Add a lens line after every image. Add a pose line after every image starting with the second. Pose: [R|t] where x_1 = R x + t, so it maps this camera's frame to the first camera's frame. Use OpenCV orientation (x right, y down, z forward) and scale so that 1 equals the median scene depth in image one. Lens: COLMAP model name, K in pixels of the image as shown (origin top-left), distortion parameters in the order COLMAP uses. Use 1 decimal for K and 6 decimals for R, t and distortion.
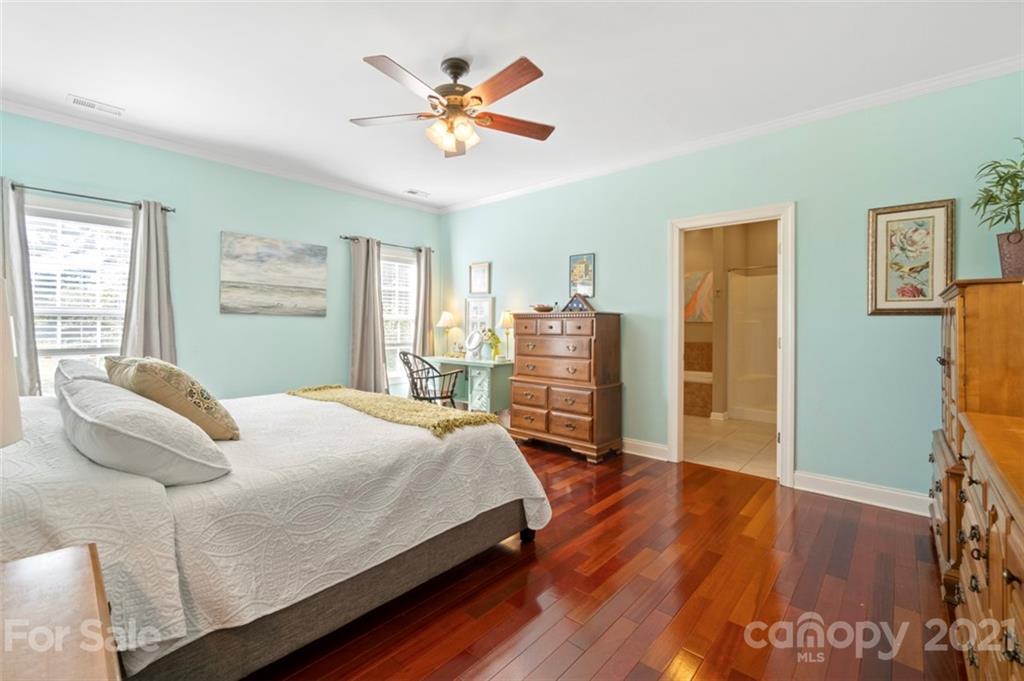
lens RADIAL K [[443.2, 0, 516.2], [0, 443.2, 332.7], [0, 0, 1]] dist [-0.001691, 0.000366]
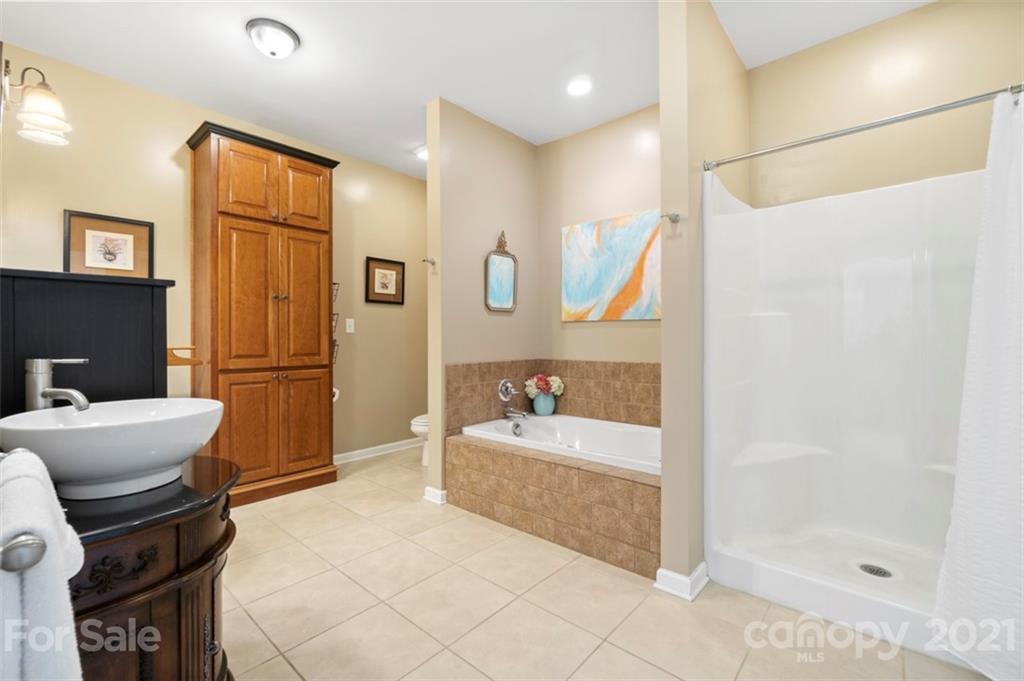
lens RADIAL K [[443.2, 0, 511.8], [0, 443.2, 338.2], [0, 0, 1]] dist [-0.001691, 0.000366]
pose [[0.999958, -0.006648, -0.006238, 0.261906], [0.006680, 0.999965, 0.005073, -0.003529], [0.006204, -0.005114, 0.999968, 0.519116]]
